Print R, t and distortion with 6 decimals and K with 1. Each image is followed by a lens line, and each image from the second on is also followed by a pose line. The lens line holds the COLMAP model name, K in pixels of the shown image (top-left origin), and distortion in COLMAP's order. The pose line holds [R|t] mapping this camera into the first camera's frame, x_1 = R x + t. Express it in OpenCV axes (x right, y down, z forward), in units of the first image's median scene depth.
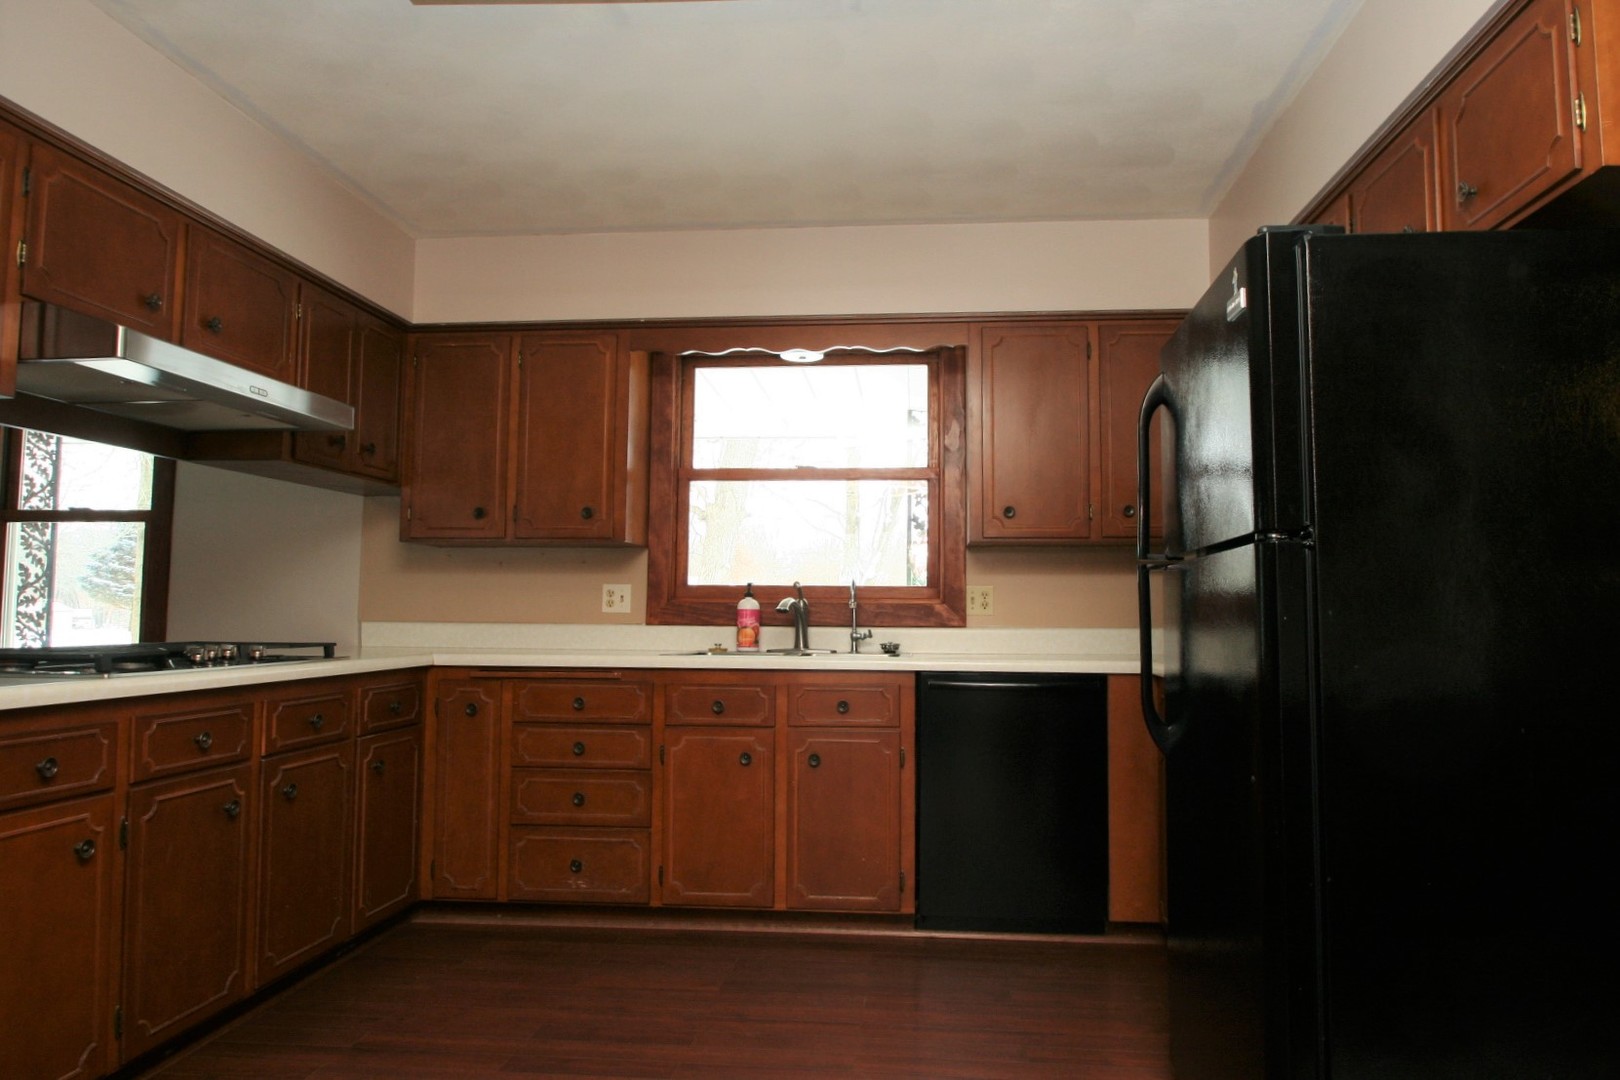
lens RADIAL K [[1014.0, 0, 841.3], [0, 1014.0, 544.4], [0, 0, 1]] dist [-0.026933, -0.002936]
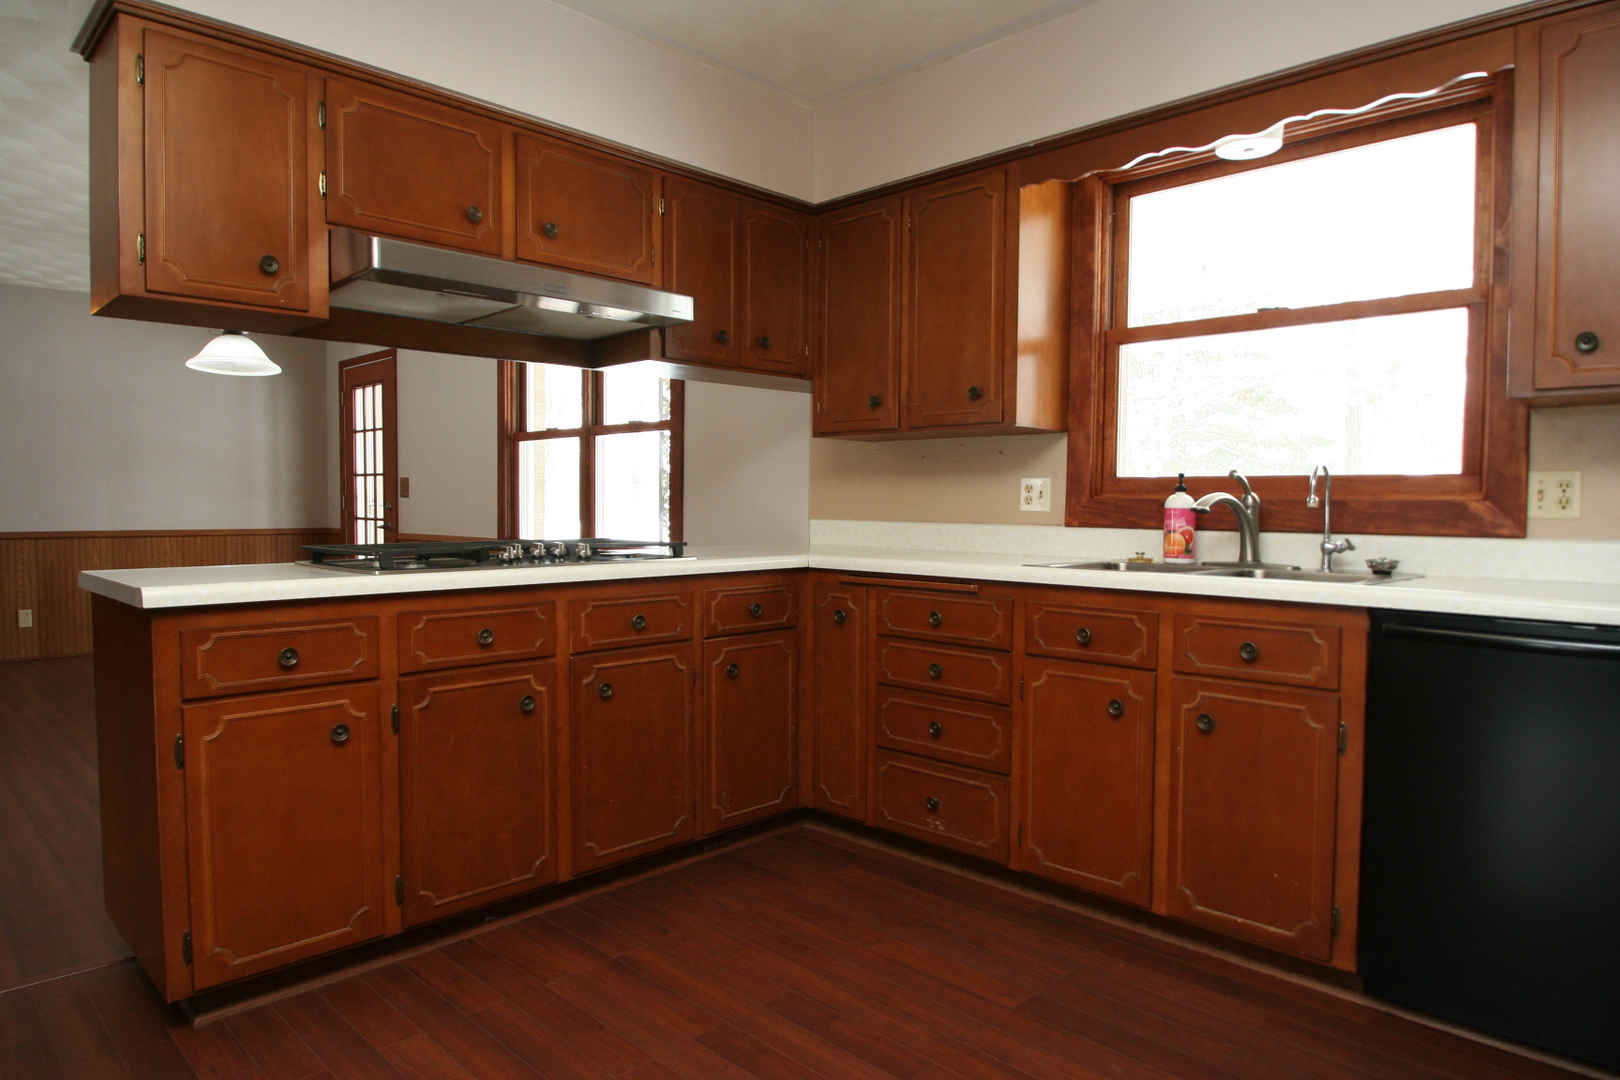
lens RADIAL K [[968.2, 0, 843.4], [0, 968.2, 545.1], [0, 0, 1]] dist [-0.014410, -0.013922]
pose [[0.782459, 0.026358, -0.622145, 0.170094], [0.040170, 0.994886, 0.092671, 0.015386], [0.621406, -0.097503, 0.777398, 0.294898]]
